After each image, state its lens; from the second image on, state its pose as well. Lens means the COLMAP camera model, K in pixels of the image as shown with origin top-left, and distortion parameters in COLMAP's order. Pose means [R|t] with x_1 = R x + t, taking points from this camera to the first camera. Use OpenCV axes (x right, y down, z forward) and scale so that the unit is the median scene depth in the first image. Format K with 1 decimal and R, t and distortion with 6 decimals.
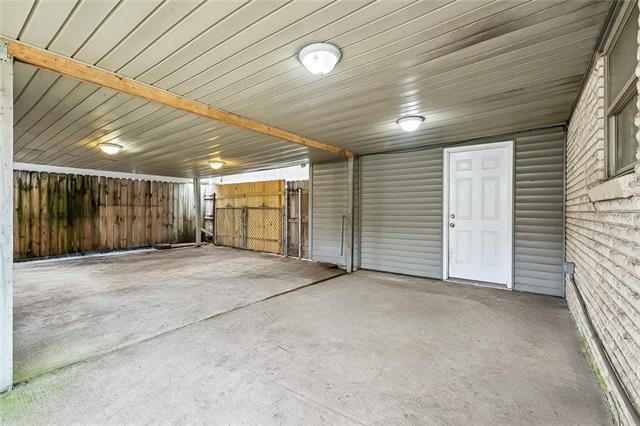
lens RADIAL K [[289.5, 0, 320.6], [0, 289.5, 214.8], [0, 0, 1]] dist [-0.000271, -0.001692]
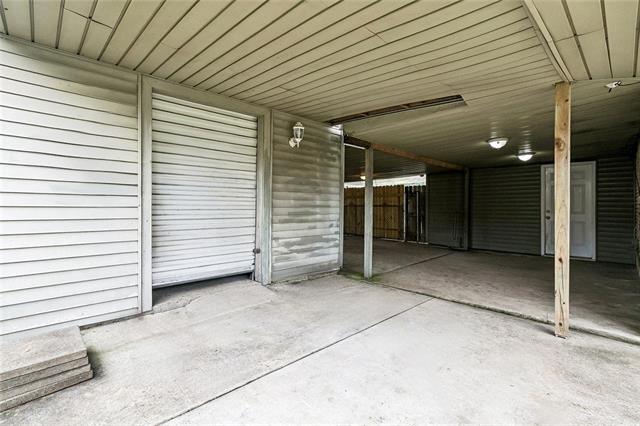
lens RADIAL K [[289.5, 0, 318.1], [0, 289.5, 208.5], [0, 0, 1]] dist [-0.000271, -0.001692]
pose [[0.982394, -0.004997, -0.186754, -0.403693], [0.003603, 0.999963, -0.007801, -0.001786], [0.186786, 0.006991, 0.982376, -0.635799]]
